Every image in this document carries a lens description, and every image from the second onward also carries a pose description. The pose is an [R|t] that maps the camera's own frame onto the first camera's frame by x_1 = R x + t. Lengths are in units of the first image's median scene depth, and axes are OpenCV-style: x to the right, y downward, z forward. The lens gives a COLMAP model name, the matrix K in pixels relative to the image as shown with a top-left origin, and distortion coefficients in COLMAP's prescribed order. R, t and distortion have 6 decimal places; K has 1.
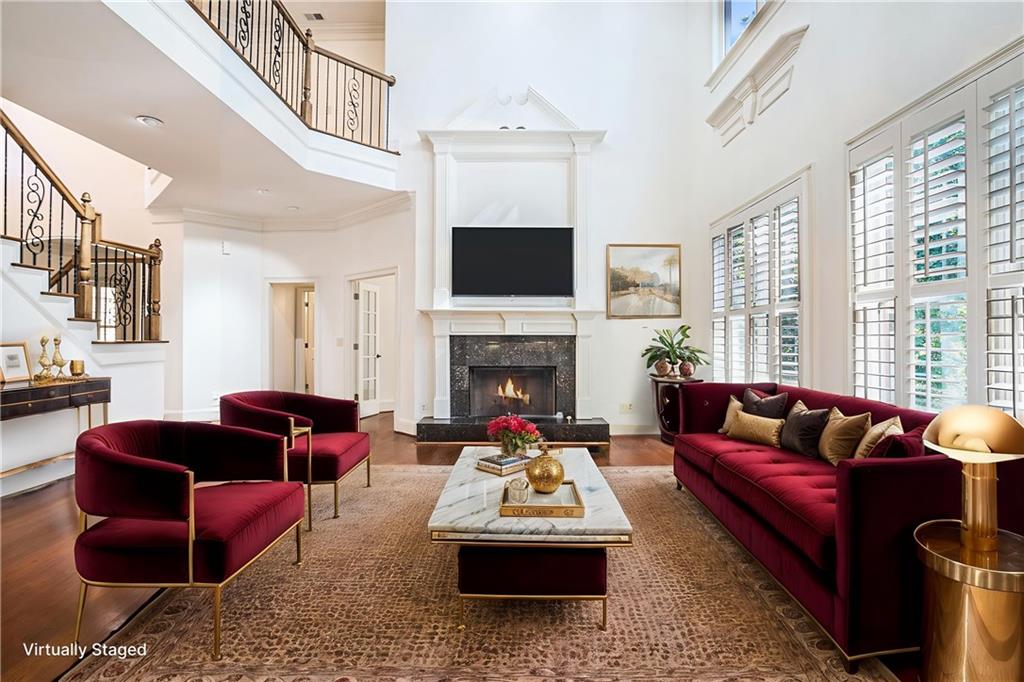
lens RADIAL K [[485.1, 0, 511.9], [0, 485.1, 335.3], [0, 0, 1]] dist [-0.038543, 0.004182]
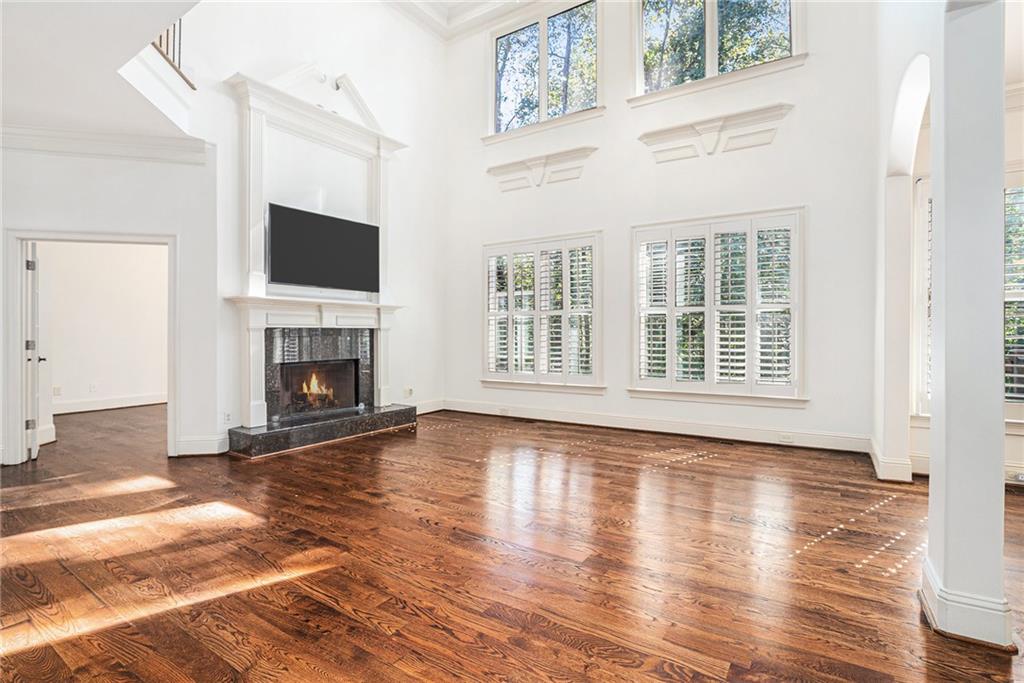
lens RADIAL K [[485.1, 0, 510.8], [0, 485.1, 337.6], [0, 0, 1]] dist [-0.038543, 0.004182]
pose [[0.566684, -0.009810, 0.823877, -0.580133], [-0.004999, 0.999870, 0.015344, 0.001770], [-0.823920, -0.012814, 0.566561, 0.159112]]
